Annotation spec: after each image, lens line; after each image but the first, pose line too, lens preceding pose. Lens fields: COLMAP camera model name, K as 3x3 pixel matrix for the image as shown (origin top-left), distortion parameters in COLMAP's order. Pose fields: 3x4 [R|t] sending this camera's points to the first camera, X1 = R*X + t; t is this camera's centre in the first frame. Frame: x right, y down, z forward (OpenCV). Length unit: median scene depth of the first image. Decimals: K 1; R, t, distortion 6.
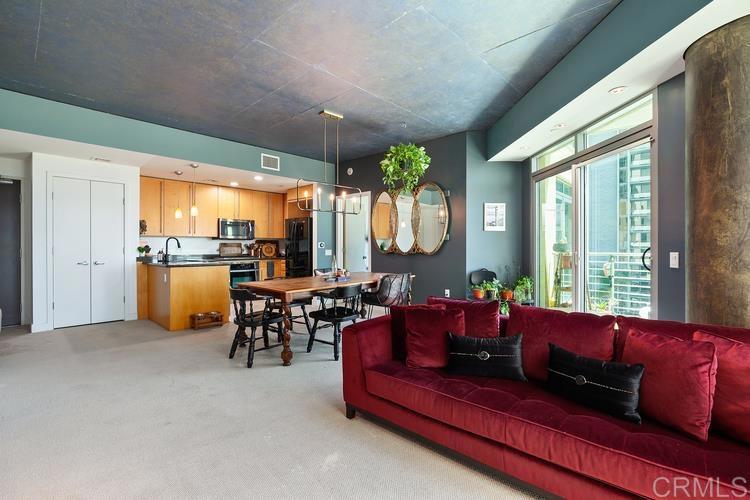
lens RADIAL K [[339.2, 0, 378.4], [0, 339.2, 247.2], [0, 0, 1]] dist [-0.019240, 0.005451]
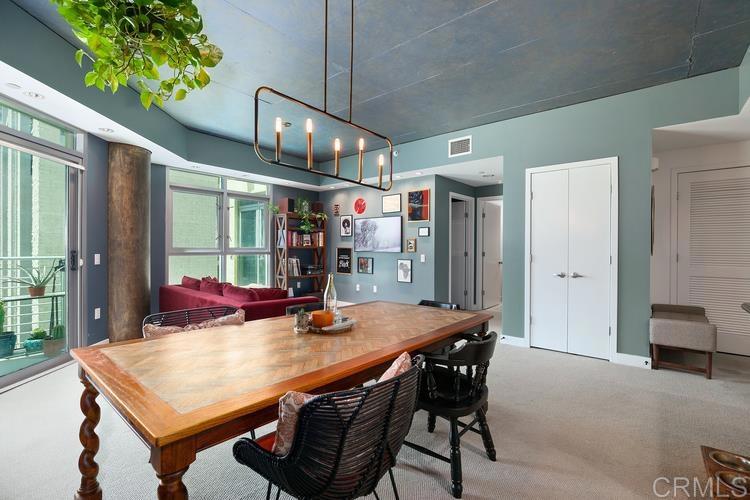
lens RADIAL K [[339.2, 0, 375.9], [0, 339.2, 249.6], [0, 0, 1]] dist [-0.019240, 0.005451]
pose [[-0.999056, -0.005395, -0.043113, -0.121687], [-0.005720, 0.999956, 0.007427, -0.009328], [0.043071, 0.007667, -0.999043, 1.026213]]
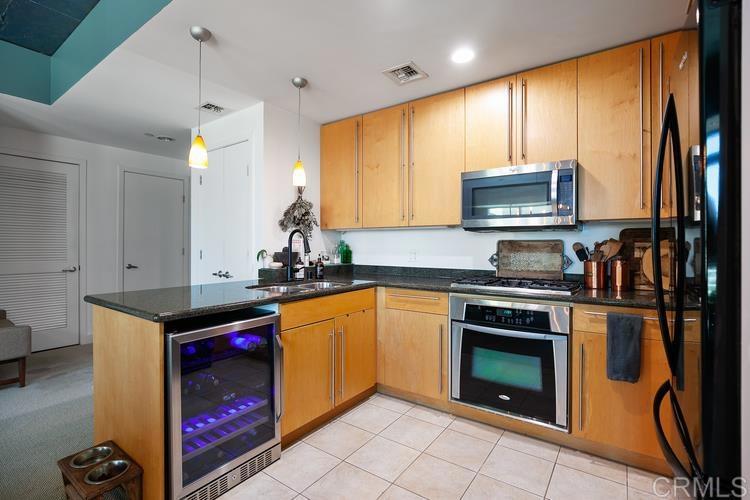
lens RADIAL K [[352.2, 0, 376.5], [0, 352.2, 244.5], [0, 0, 1]] dist [-0.014385, -0.000031]
pose [[0.128101, -0.003749, -0.991754, -0.117433], [-0.004162, 0.999982, -0.004318, -0.007122], [0.991752, 0.004681, 0.128083, 0.962483]]
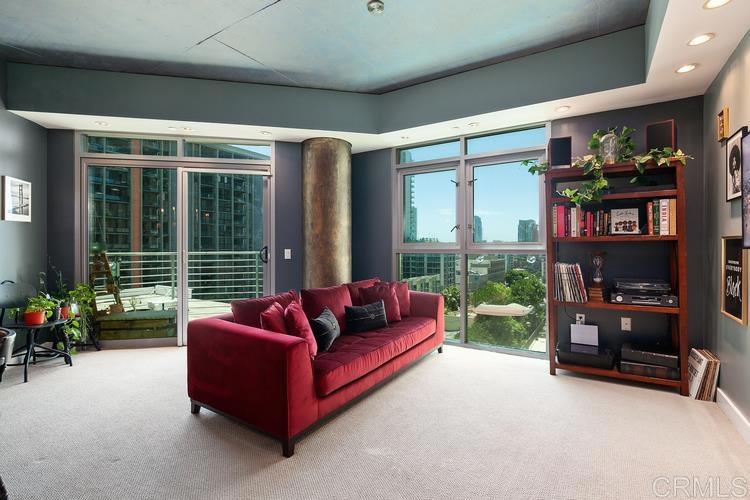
lens RADIAL K [[352.2, 0, 377.1], [0, 352.2, 246.9], [0, 0, 1]] dist [-0.014385, -0.000031]
pose [[-0.182117, 0.002858, 0.983273, -0.354065], [0.002978, 0.999993, -0.002355, 0.003617], [-0.983272, 0.002500, -0.182124, 0.354442]]
